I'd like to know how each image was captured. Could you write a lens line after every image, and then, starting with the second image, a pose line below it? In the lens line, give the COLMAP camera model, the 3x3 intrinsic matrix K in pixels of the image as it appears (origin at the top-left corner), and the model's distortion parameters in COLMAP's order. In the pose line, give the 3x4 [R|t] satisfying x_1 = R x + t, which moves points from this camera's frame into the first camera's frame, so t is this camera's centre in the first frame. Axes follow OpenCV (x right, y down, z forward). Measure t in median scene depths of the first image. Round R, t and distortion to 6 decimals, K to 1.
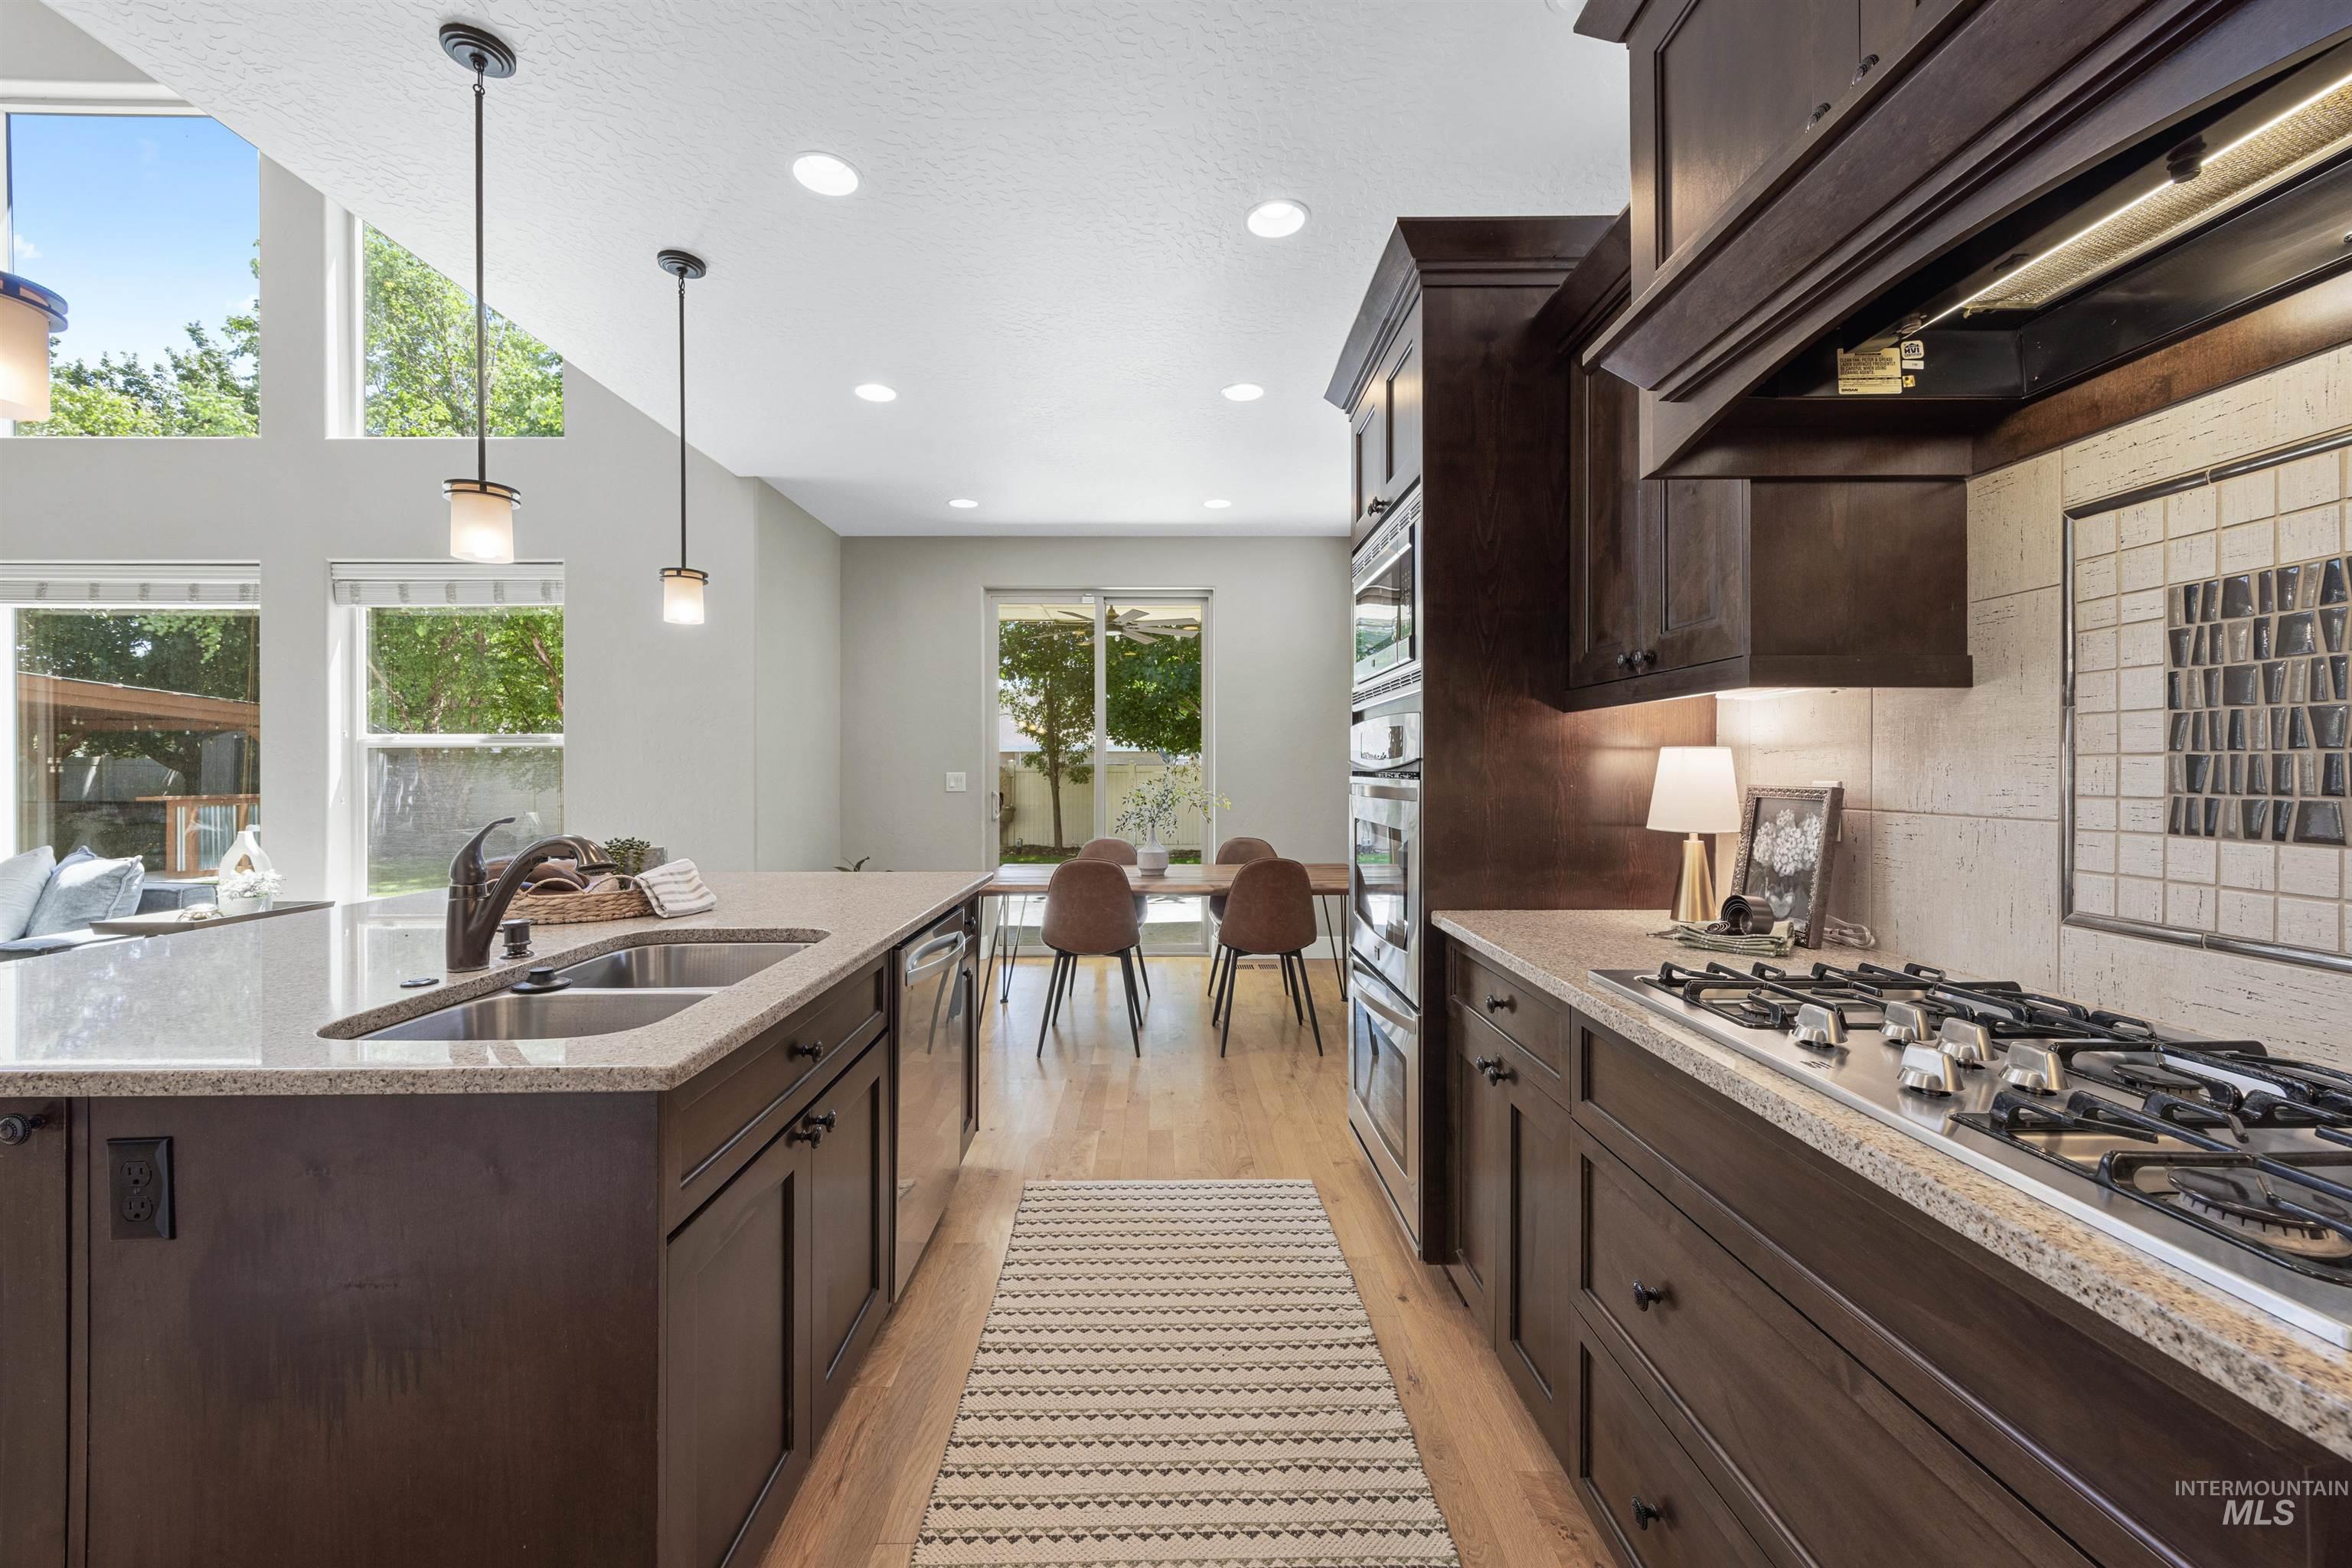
lens RADIAL K [[907.5, 0, 1160.0], [0, 907.5, 772.4], [0, 0, 1]] dist [-0.000670, 0.000085]
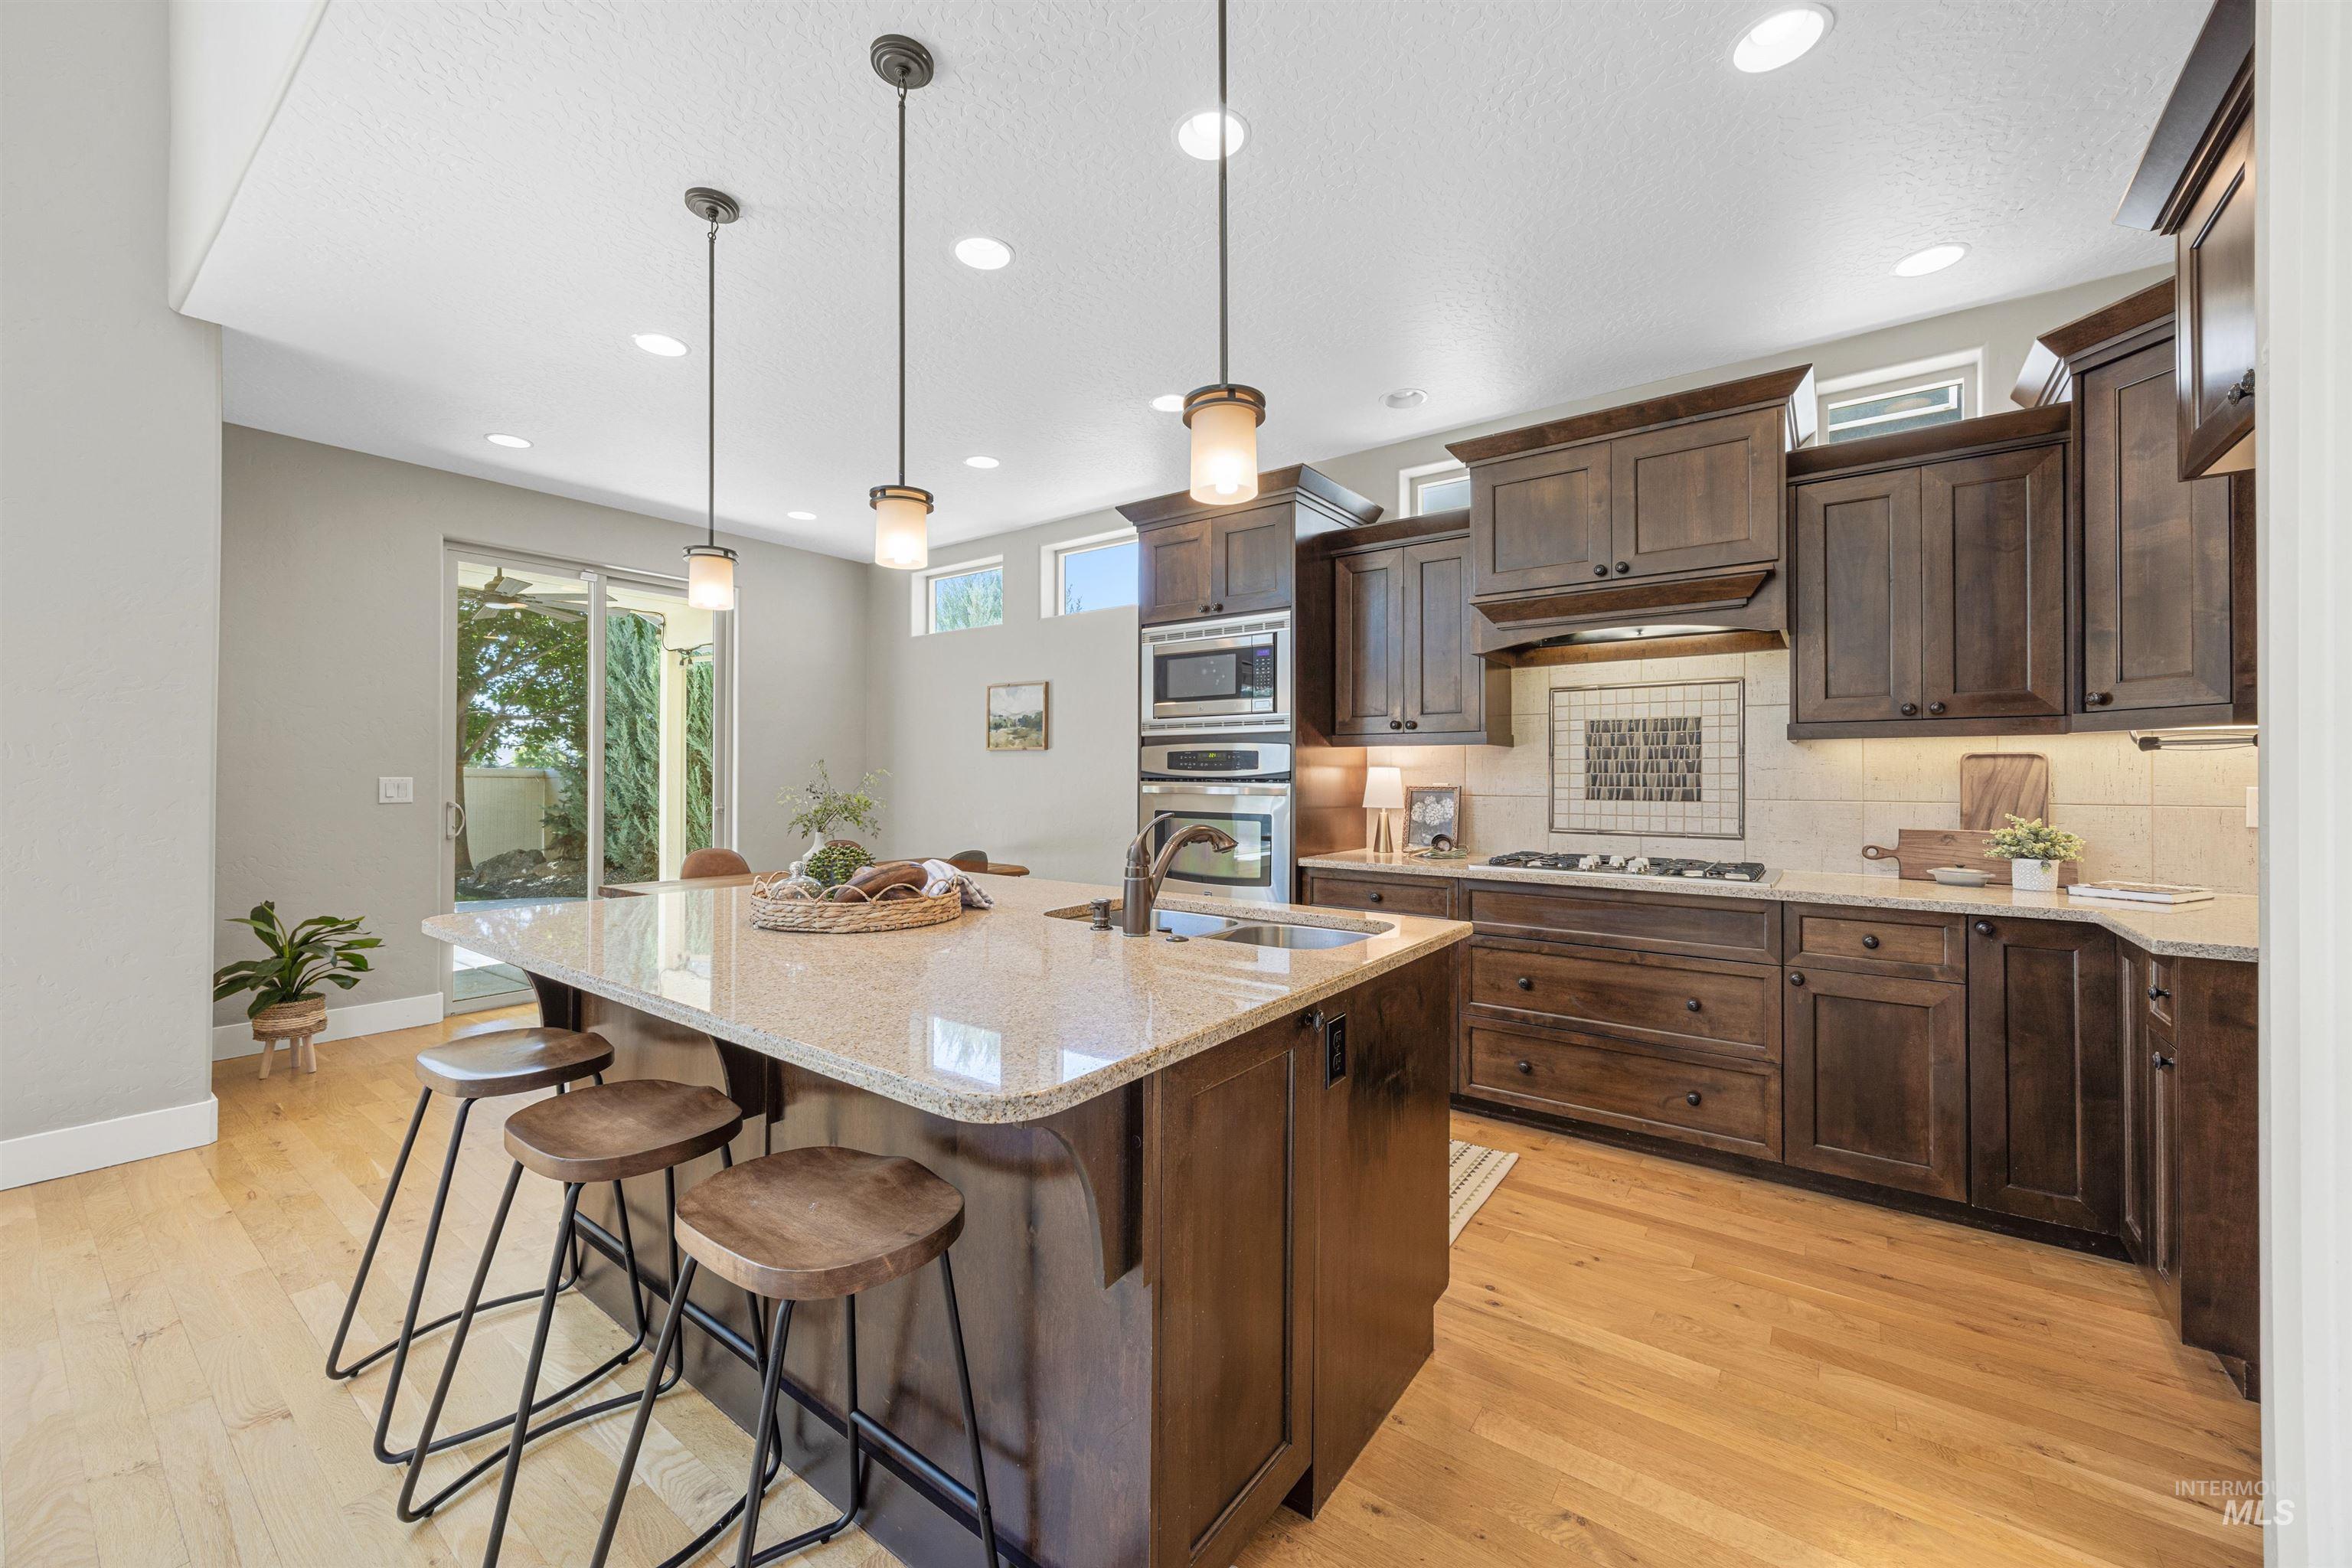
lens RADIAL K [[907.5, 0, 1160.0], [0, 907.5, 772.4], [0, 0, 1]] dist [-0.000670, 0.000085]
pose [[0.605973, 0.006114, 0.795461, -1.277103], [-0.001741, 0.999978, -0.006360, -0.001652], [-0.795483, 0.002469, 0.605971, 0.153358]]
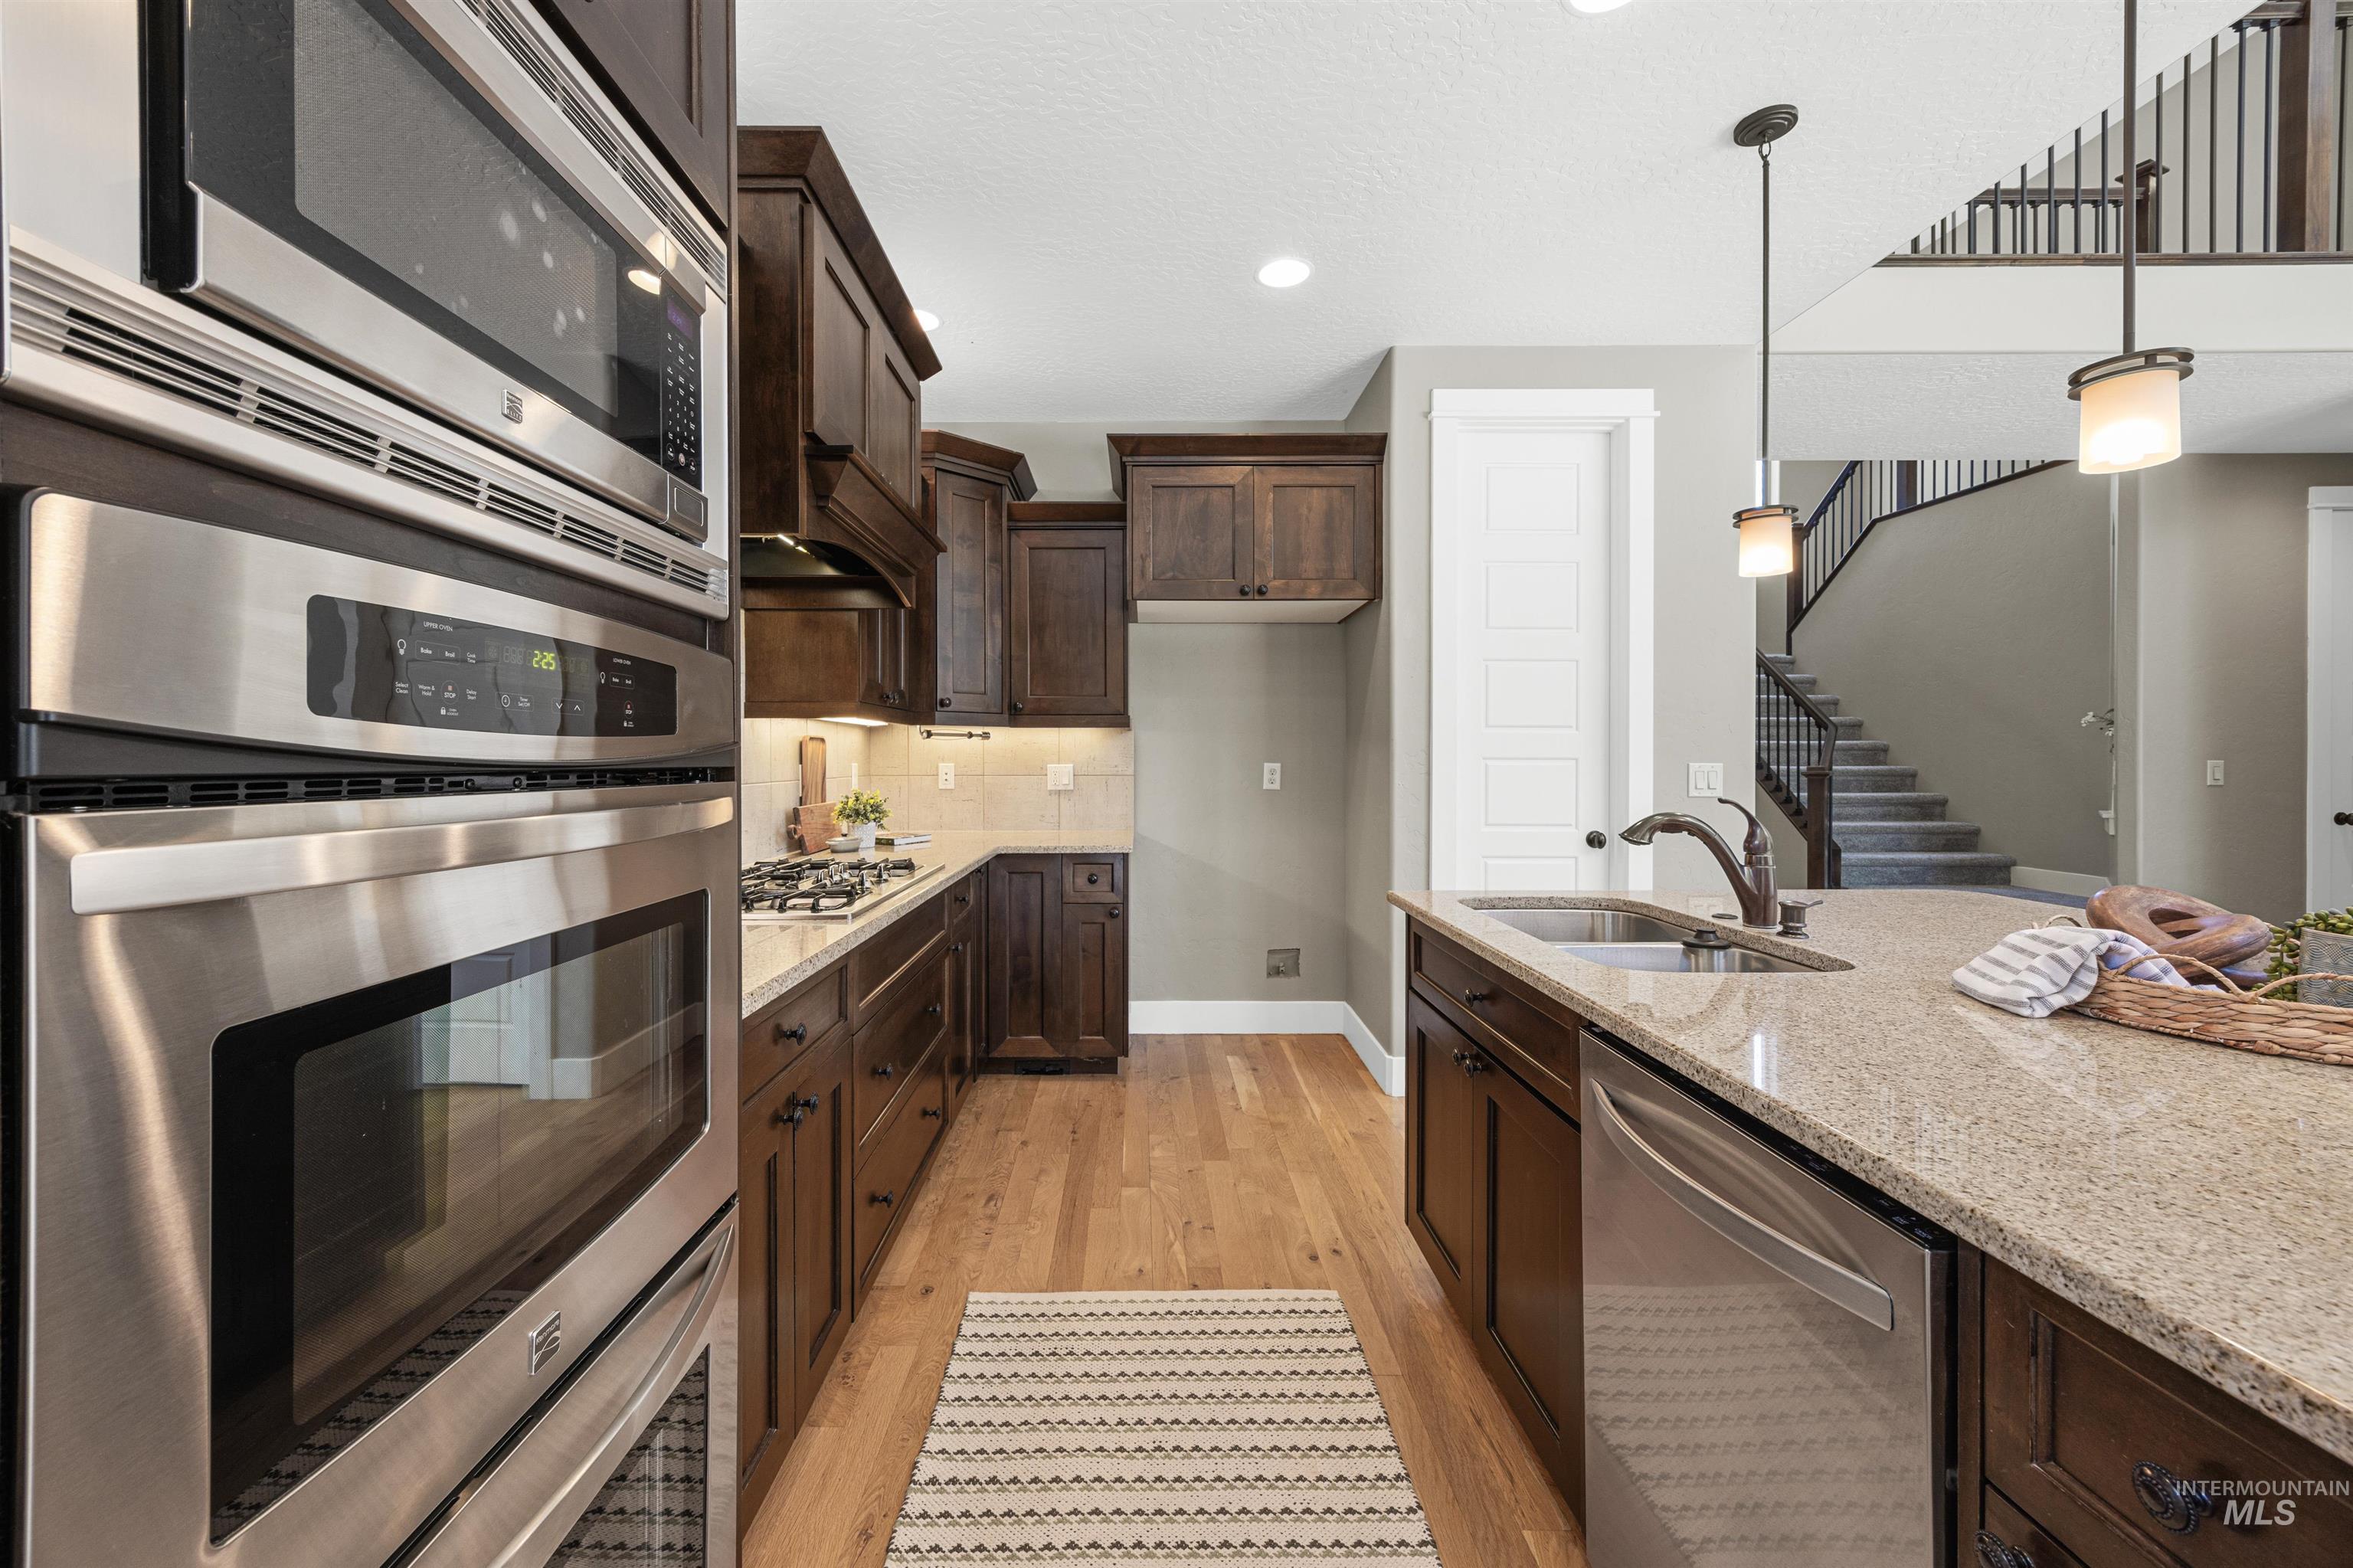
lens RADIAL K [[924.9, 0, 1142.8], [0, 924.9, 761.0], [0, 0, 1]] dist [0.002036, 0.000526]
pose [[-0.999992, 0.003619, -0.001646, 0.031873], [0.003608, 0.999971, 0.006642, -0.007516], [0.001670, 0.006636, -0.999977, 1.617879]]
